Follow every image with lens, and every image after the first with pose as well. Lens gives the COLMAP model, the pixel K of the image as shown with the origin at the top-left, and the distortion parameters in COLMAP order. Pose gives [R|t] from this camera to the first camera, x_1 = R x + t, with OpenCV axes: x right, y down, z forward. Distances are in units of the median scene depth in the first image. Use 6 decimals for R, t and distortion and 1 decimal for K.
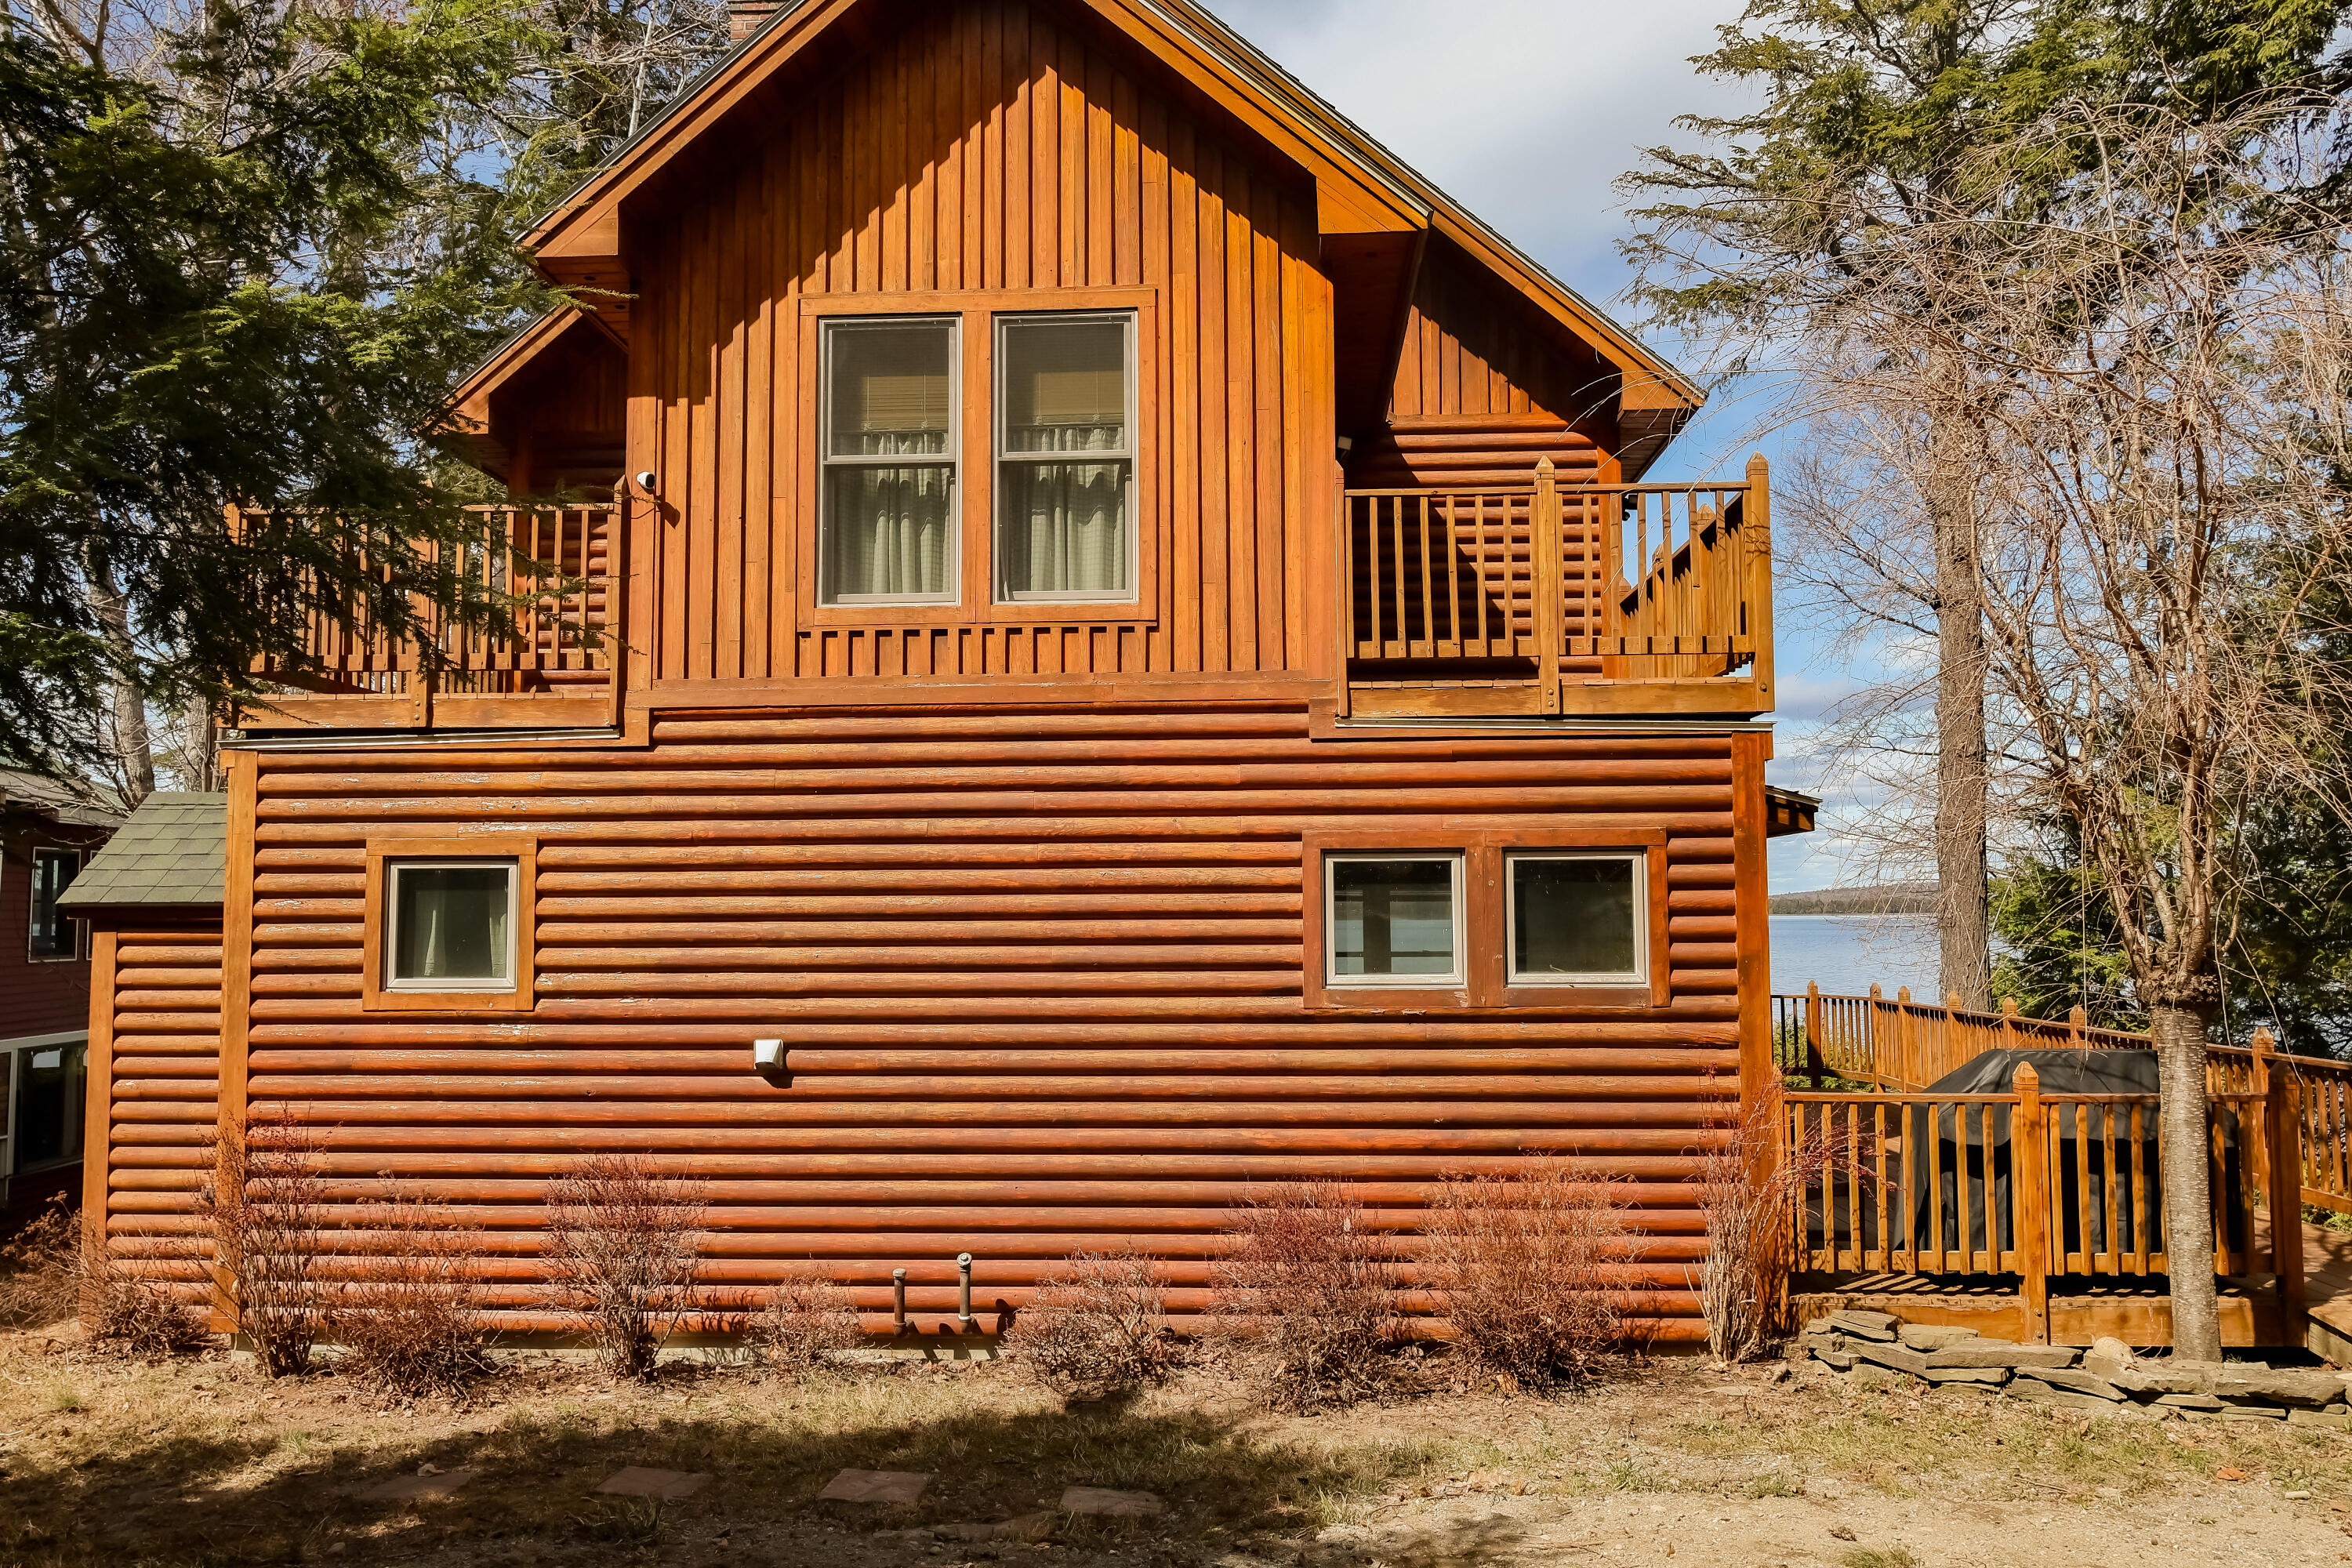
lens RADIAL K [[1747.0, 0, 1176.0], [0, 1747.0, 784.0], [0, 0, 1]] dist [0.001768, -0.007222]
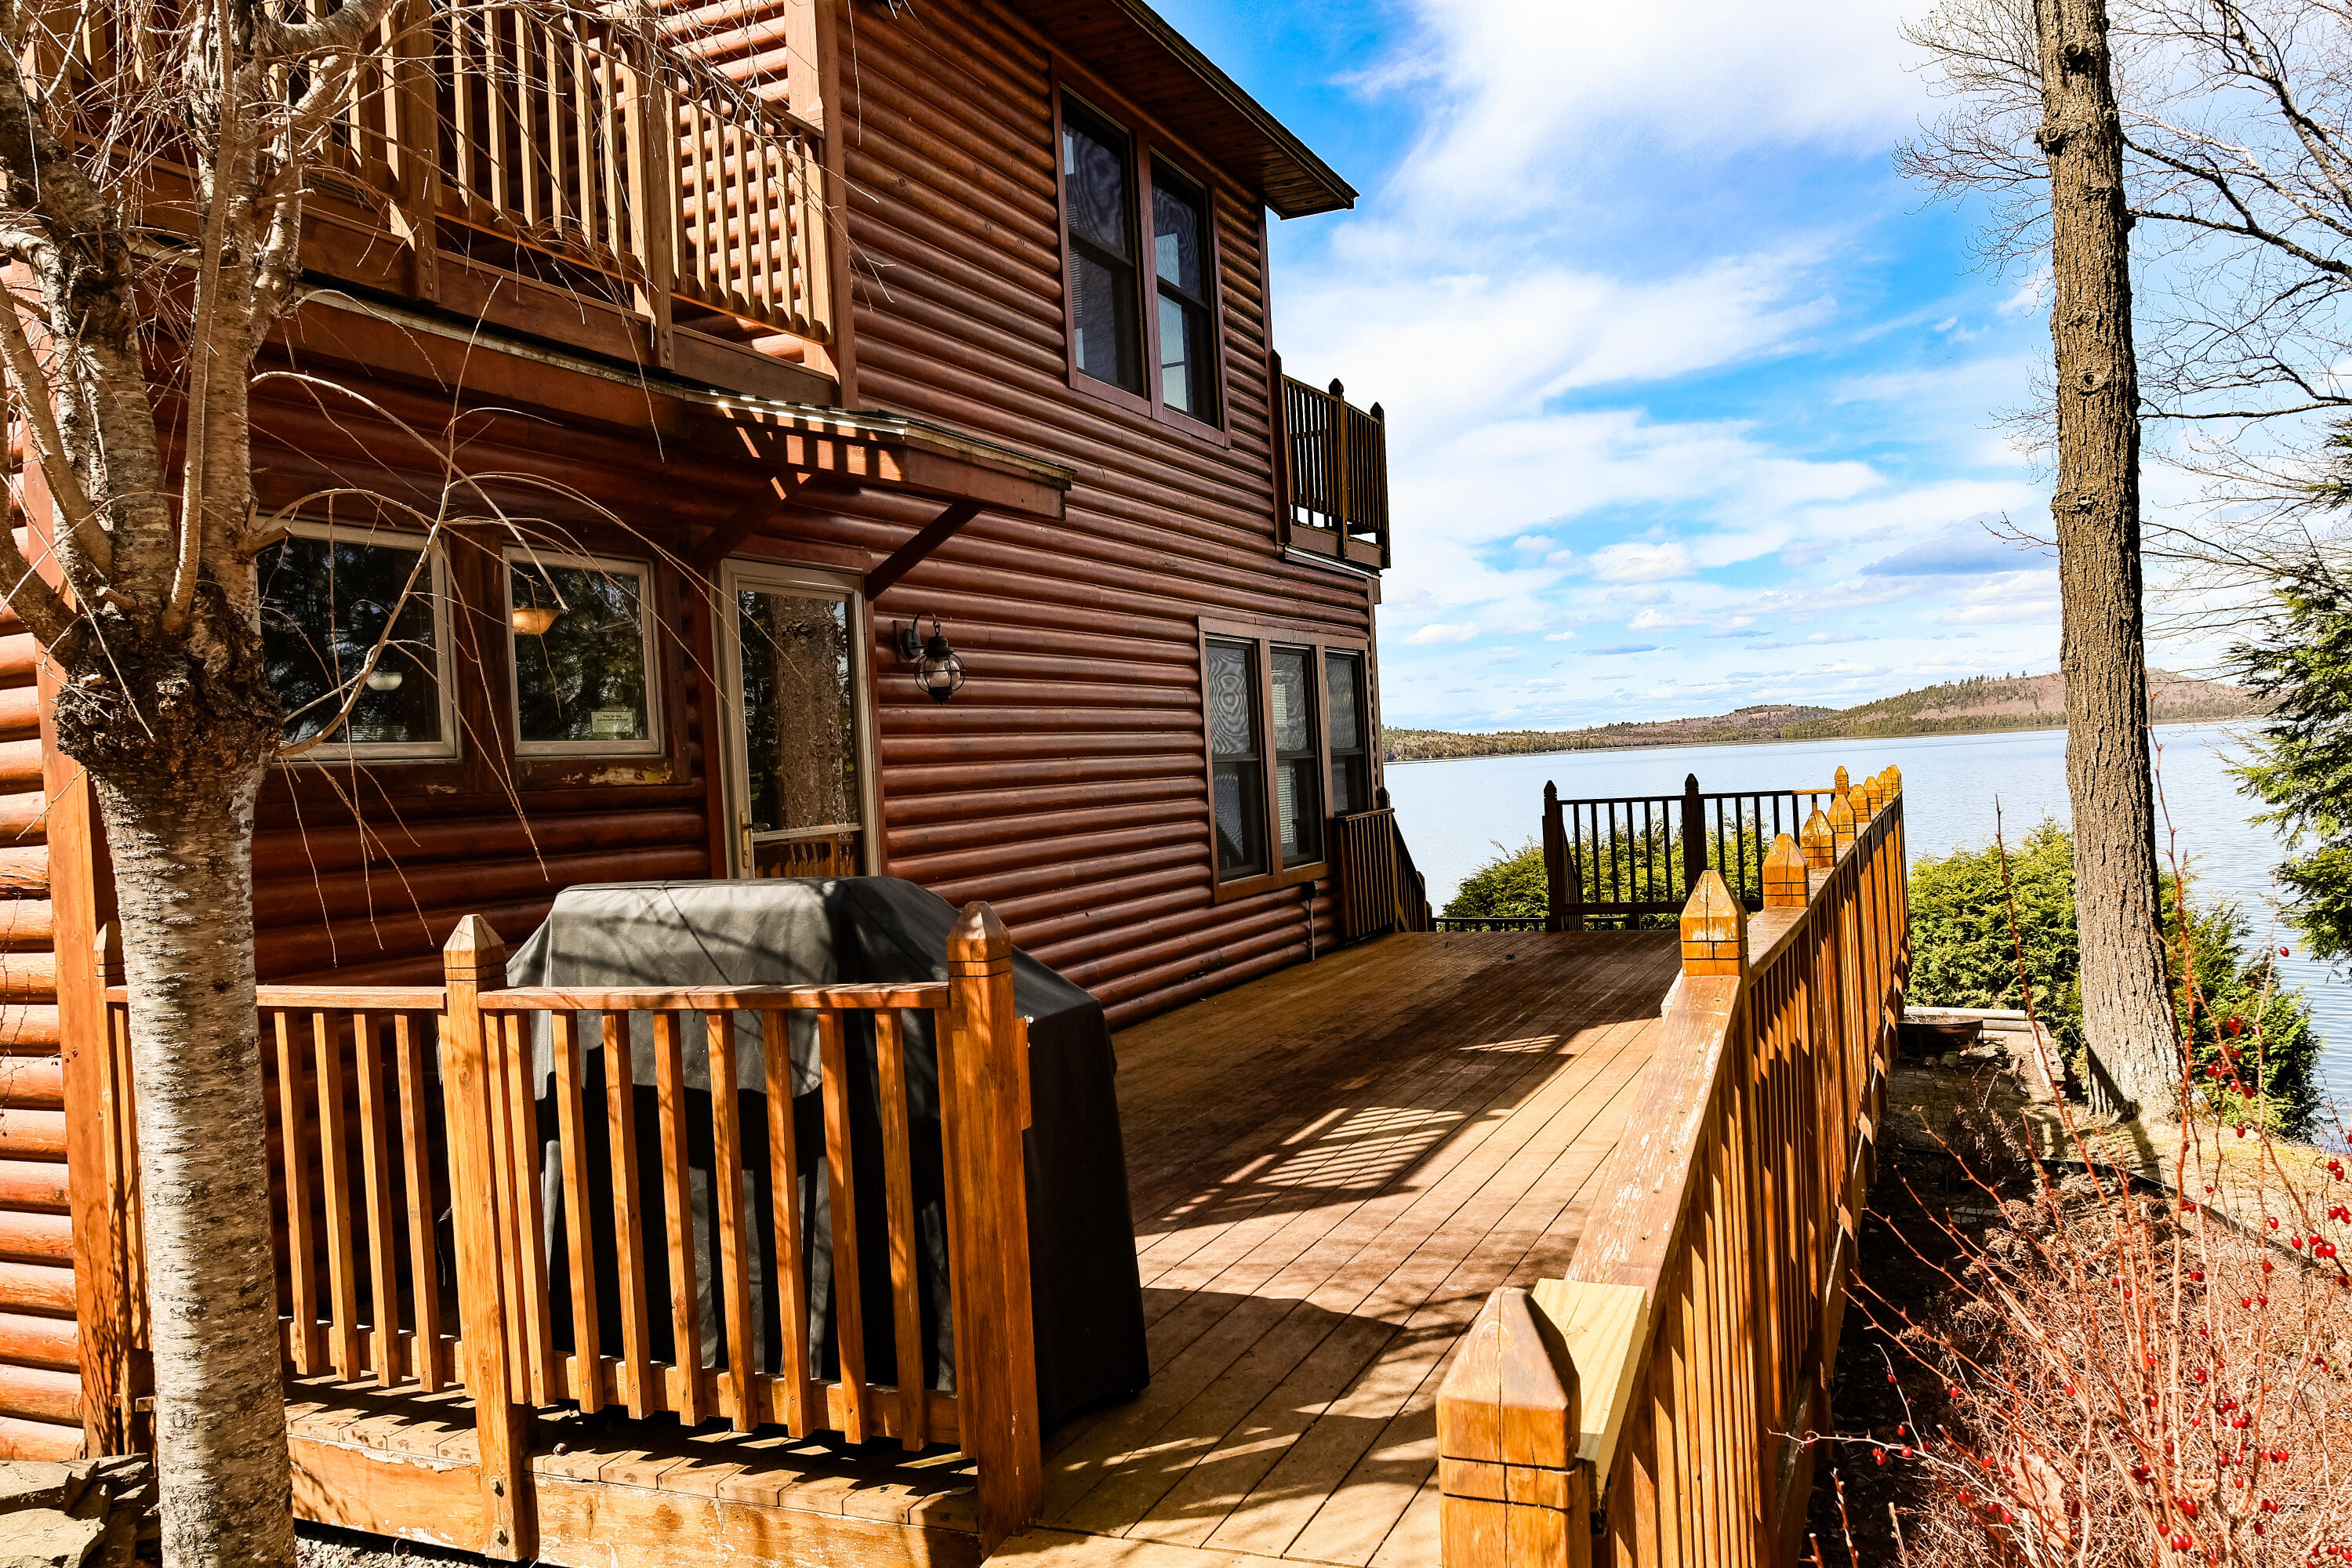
lens RADIAL K [[1747.0, 0, 1176.0], [0, 1747.0, 784.0], [0, 0, 1]] dist [0.001768, -0.007222]
pose [[0.938415, -0.045747, -0.342469, 0.793421], [0.075758, 0.994319, 0.074766, 0.106896], [0.337103, -0.096106, 0.936550, 0.652508]]
